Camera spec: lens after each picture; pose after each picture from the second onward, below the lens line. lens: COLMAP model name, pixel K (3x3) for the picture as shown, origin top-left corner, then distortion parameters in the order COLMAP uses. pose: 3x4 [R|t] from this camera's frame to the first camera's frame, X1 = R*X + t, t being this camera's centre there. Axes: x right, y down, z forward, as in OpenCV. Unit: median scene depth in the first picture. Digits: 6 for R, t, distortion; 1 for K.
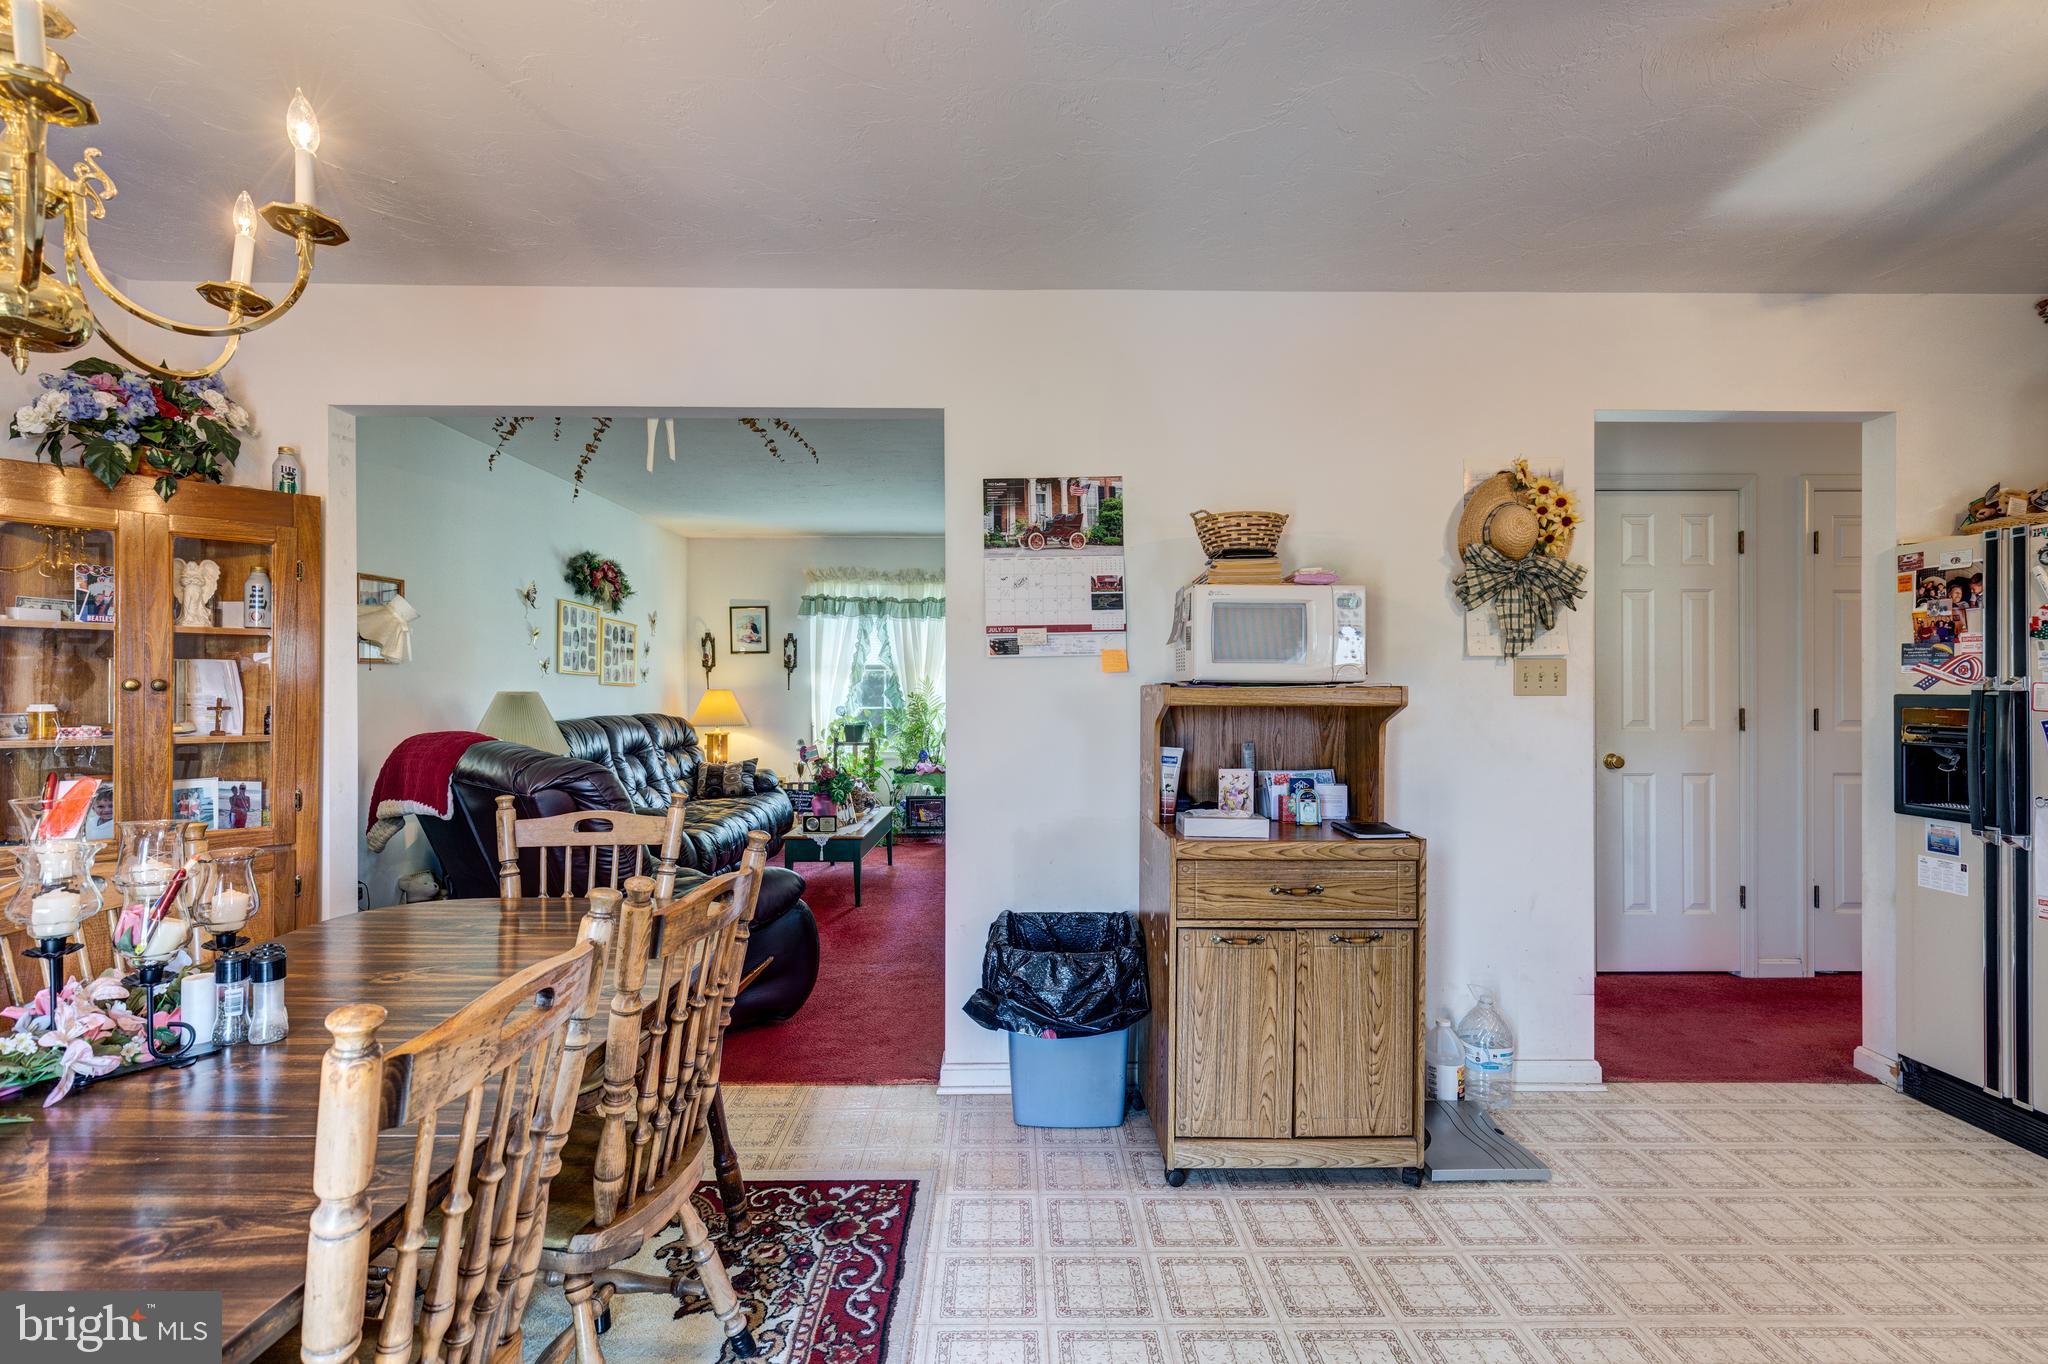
lens RADIAL K [[925.2, 0, 1016.0], [0, 925.2, 685.9], [0, 0, 1]] dist [0.011747, -0.003497]
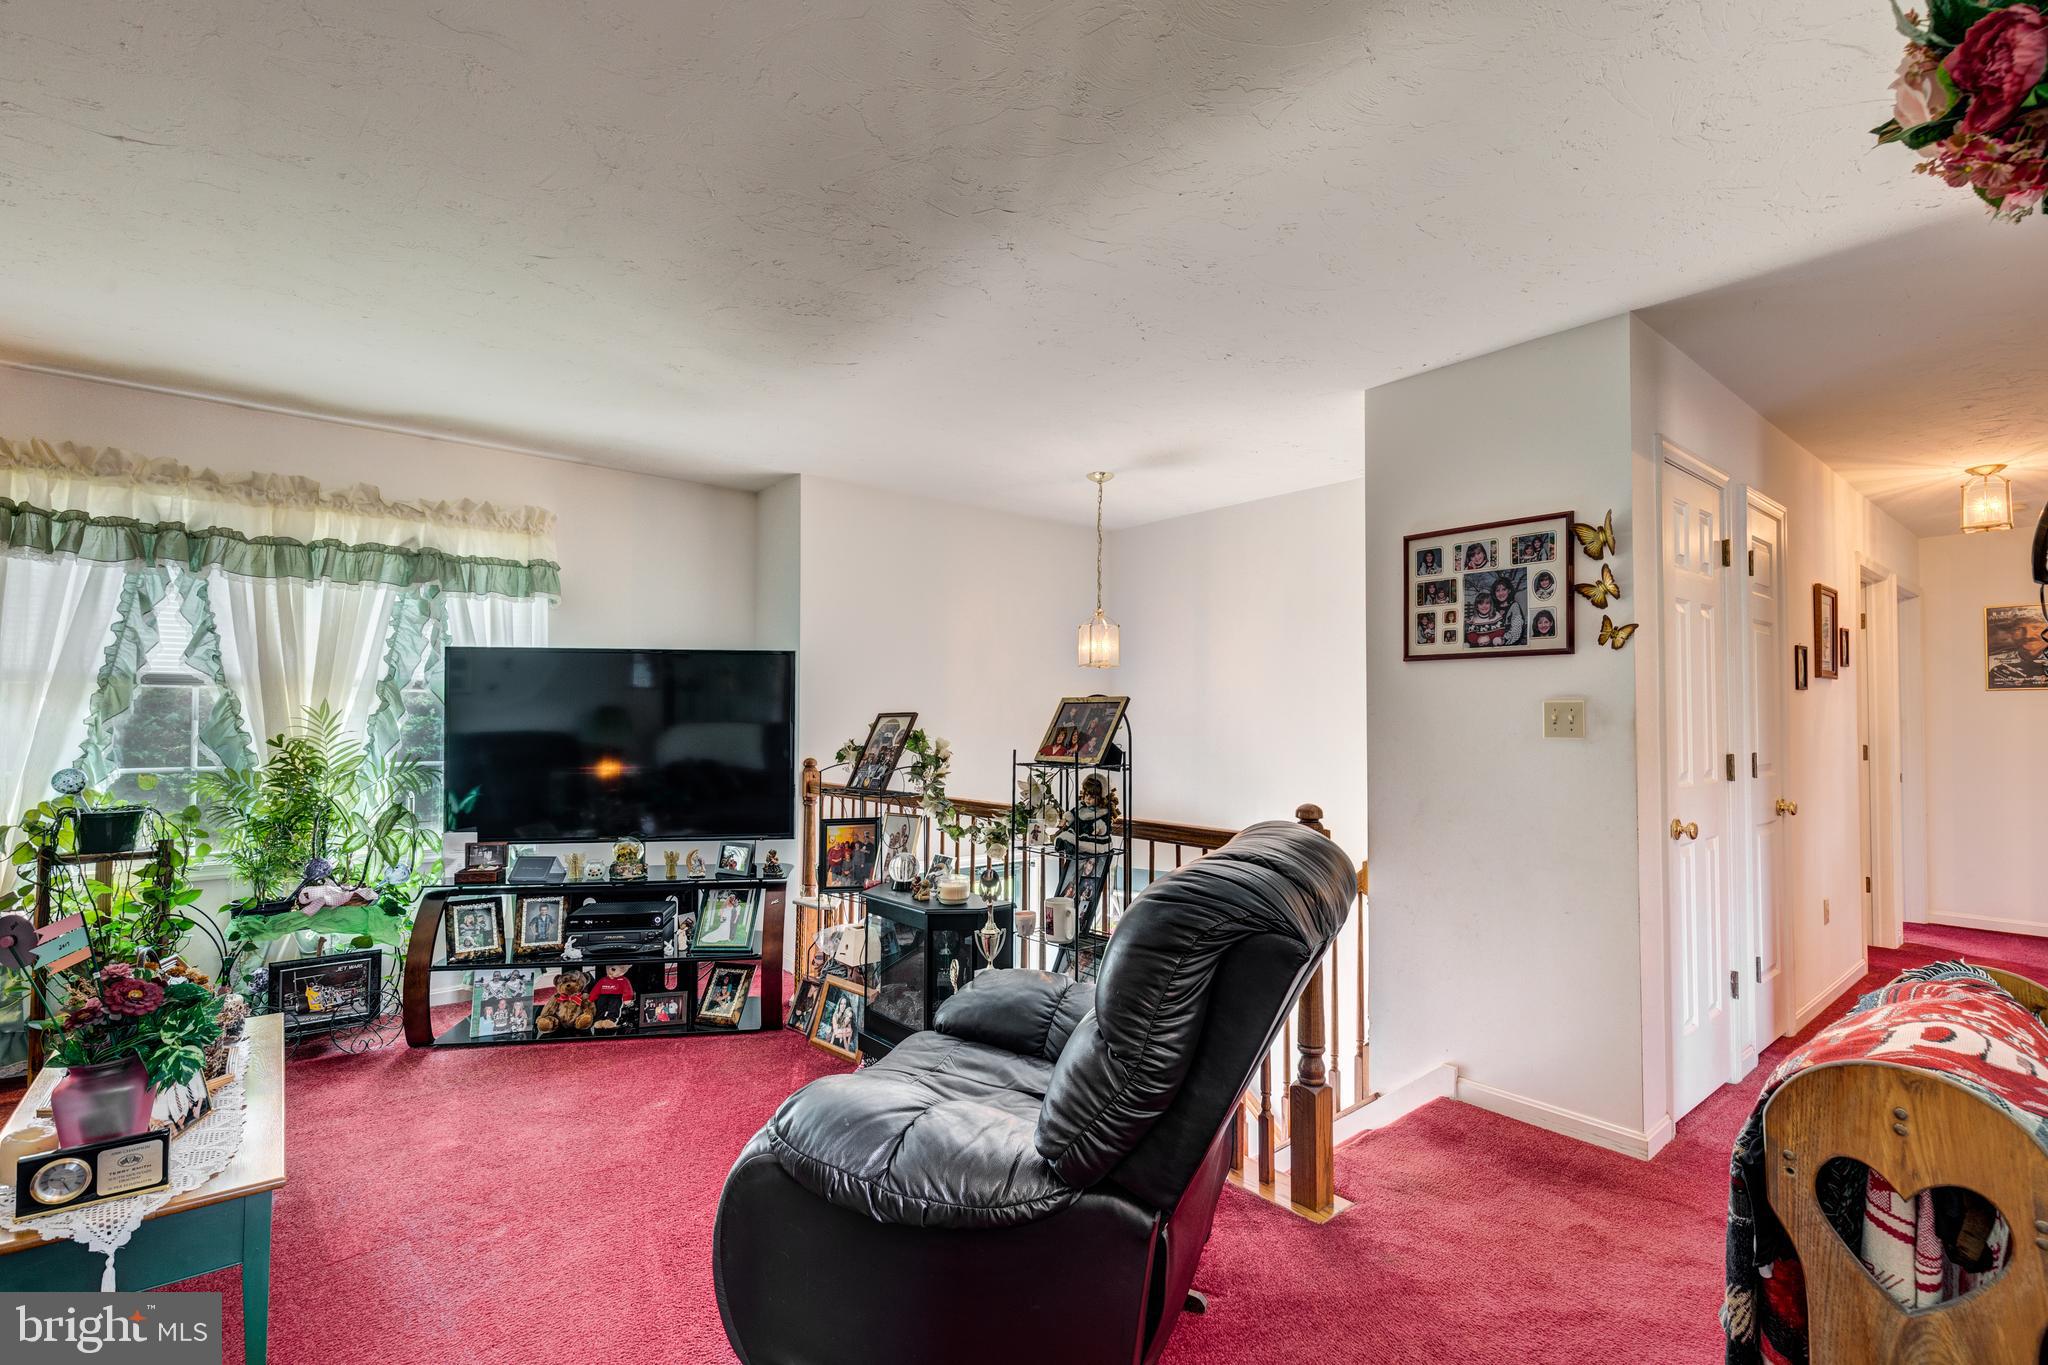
lens RADIAL K [[925.2, 0, 1008.2], [0, 925.2, 694.5], [0, 0, 1]] dist [0.011747, -0.003497]
pose [[0.776372, 0.020326, 0.629947, -0.332151], [-0.003542, 0.999605, -0.027887, -0.004469], [-0.630265, 0.019419, 0.776137, 1.072210]]
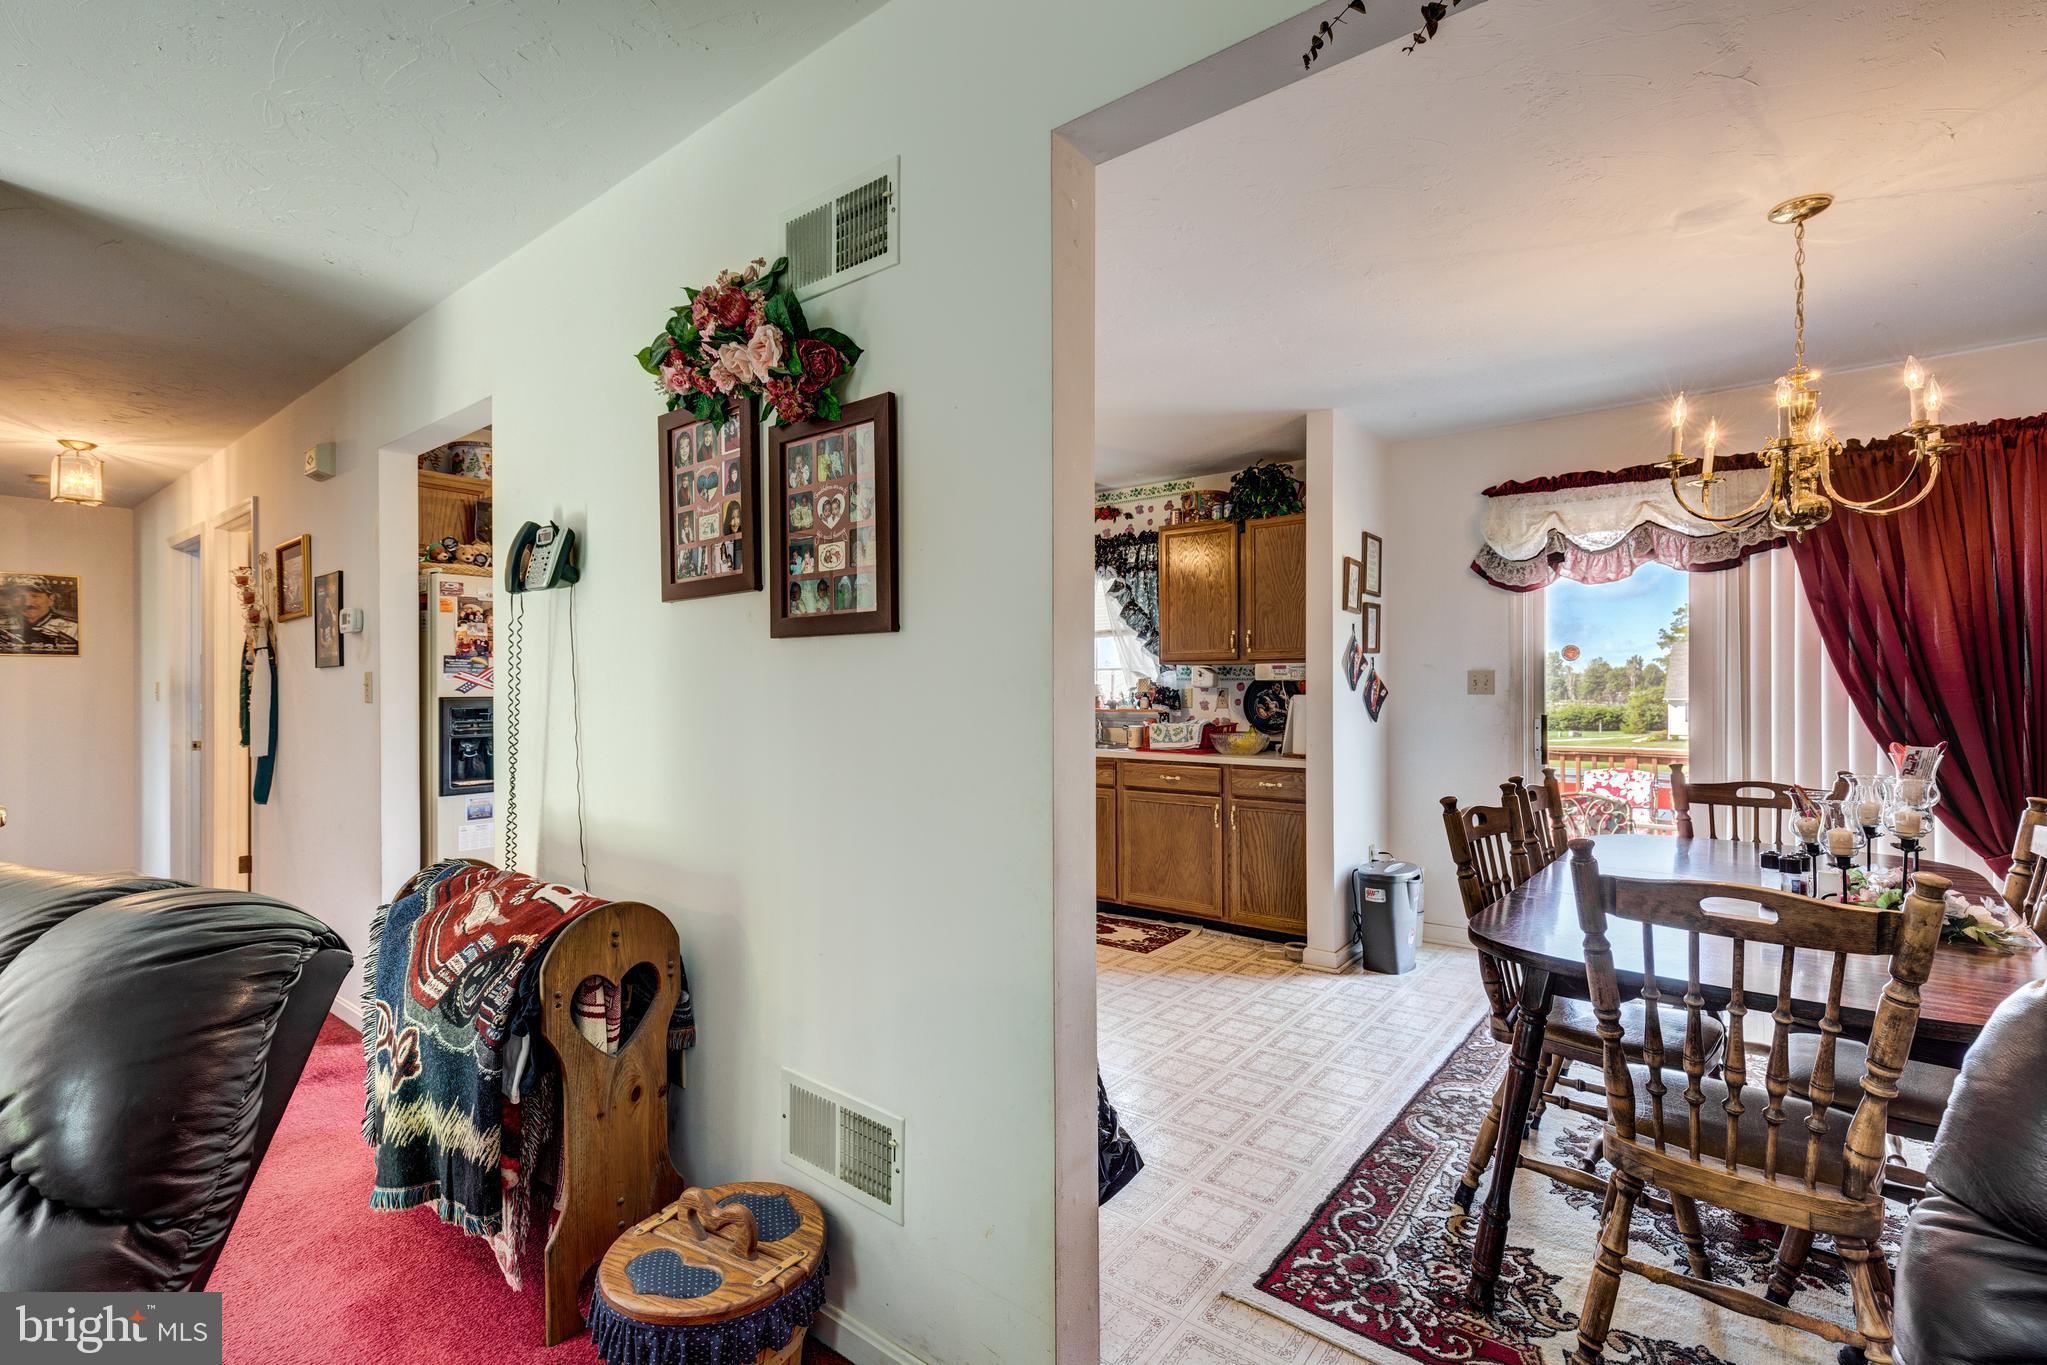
lens RADIAL K [[924.8, 0, 1028.1], [0, 924.8, 687.1], [0, 0, 1]] dist [0.011747, -0.003497]
pose [[-0.783053, 0.003314, 0.621946, -0.385594], [0.005380, 0.999984, 0.001445, -0.001697], [-0.621931, 0.004477, -0.783059, 1.472462]]
